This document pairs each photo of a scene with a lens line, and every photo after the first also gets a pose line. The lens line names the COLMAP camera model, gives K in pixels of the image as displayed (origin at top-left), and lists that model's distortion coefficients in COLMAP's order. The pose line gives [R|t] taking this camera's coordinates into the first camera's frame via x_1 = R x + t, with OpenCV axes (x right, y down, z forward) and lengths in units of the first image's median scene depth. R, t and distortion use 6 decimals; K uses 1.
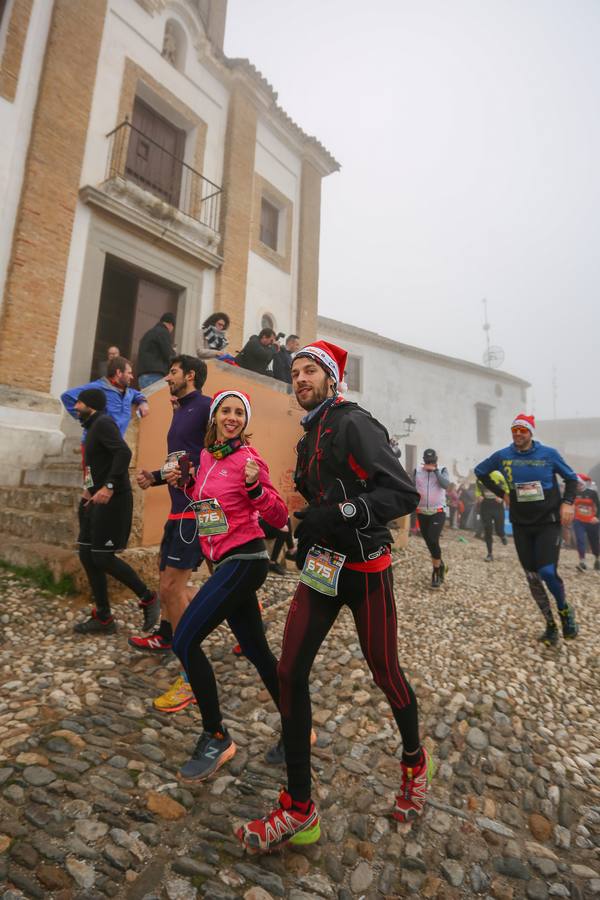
lens RADIAL K [[490.8, 0, 259.9], [0, 490.8, 398.9], [0, 0, 1]] dist [-0.046898, 0.018673]
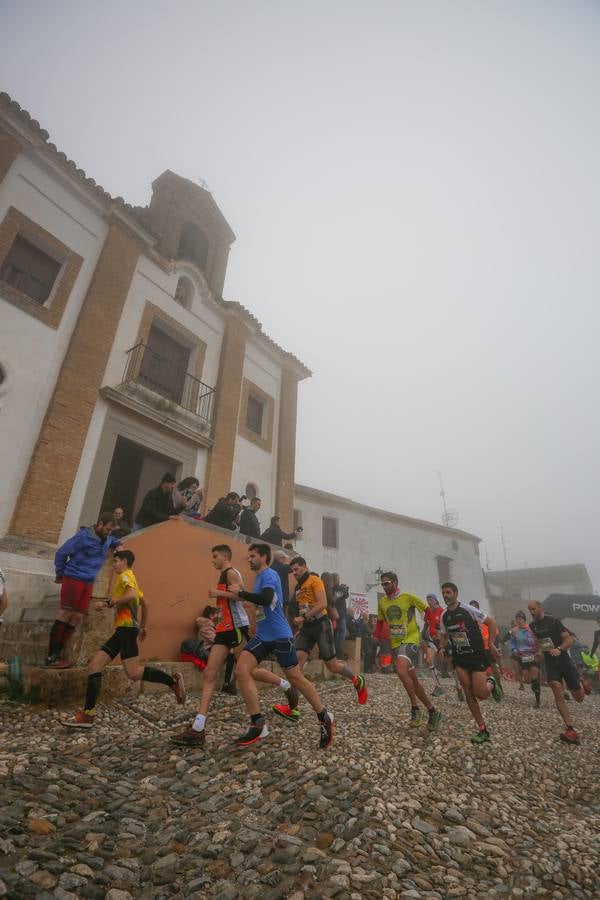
lens RADIAL K [[418.5, 0, 300.5], [0, 418.5, 451.5], [0, 0, 1]] dist [-0.042912, 0.012176]
pose [[0.997992, 0.003502, 0.063251, 0.101972], [0.012445, 0.968173, -0.249970, 0.025873], [-0.062113, 0.250256, 0.966185, -0.092880]]
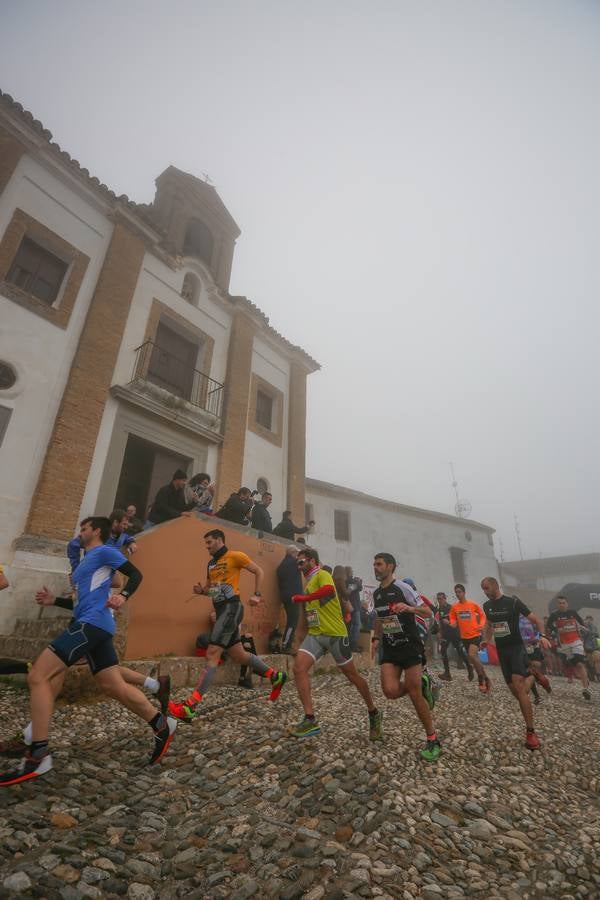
lens RADIAL K [[418.5, 0, 299.9], [0, 418.5, 451.3], [0, 0, 1]] dist [-0.042912, 0.012176]
pose [[0.999102, -0.020002, 0.037355, 0.101932], [0.028296, 0.971146, -0.236803, 0.025306], [-0.031540, 0.237647, 0.970839, -0.089488]]
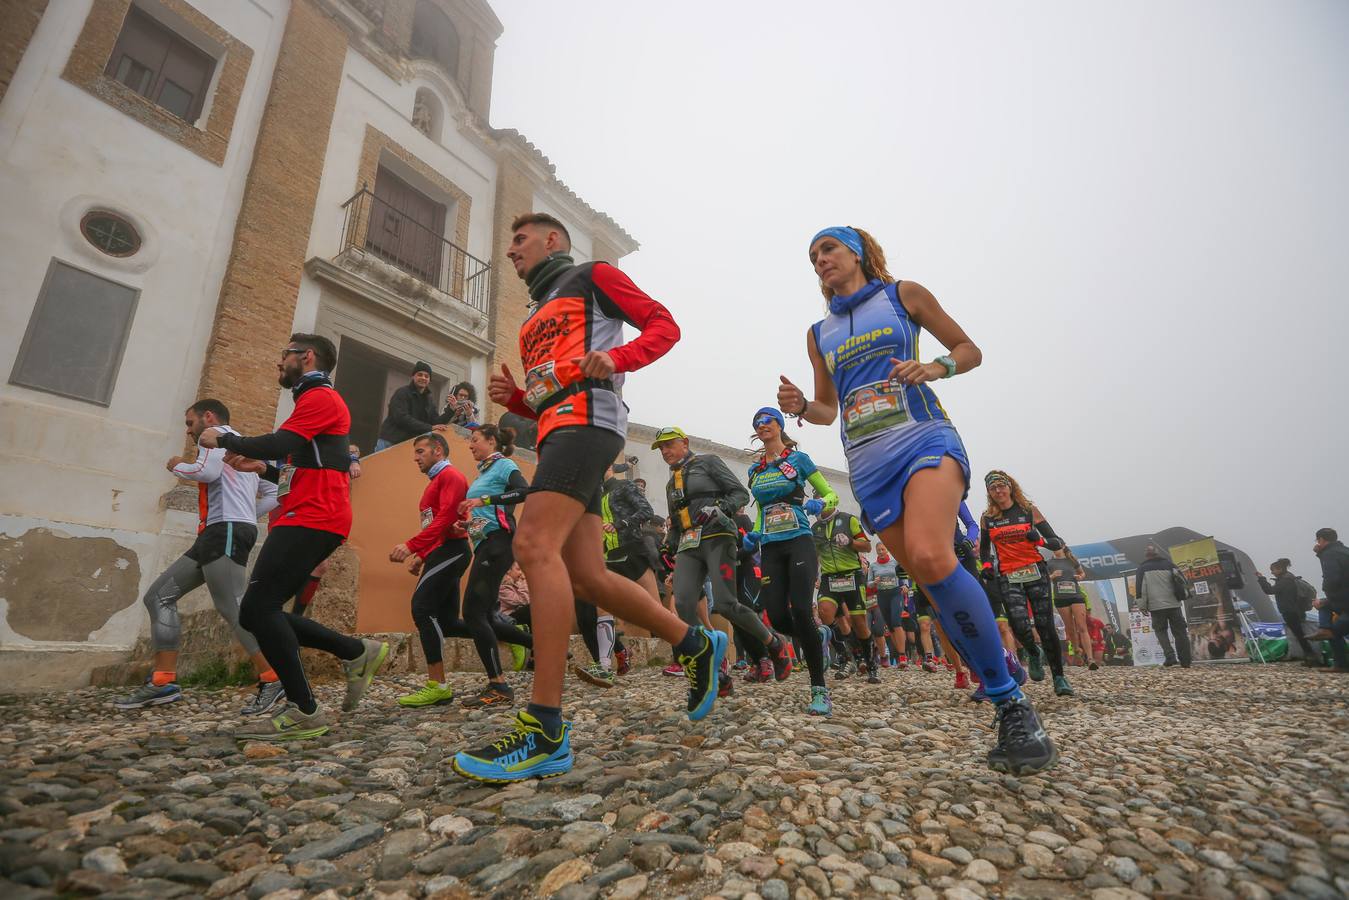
lens RADIAL K [[627.3, 0, 678.6], [0, 627.3, 455.5], [0, 0, 1]] dist [-0.042912, 0.012176]
pose [[0.988933, -0.071390, 0.130056, 0.102338], [0.091825, 0.983063, -0.158605, 0.122626], [-0.116531, 0.168792, 0.978739, -0.068372]]
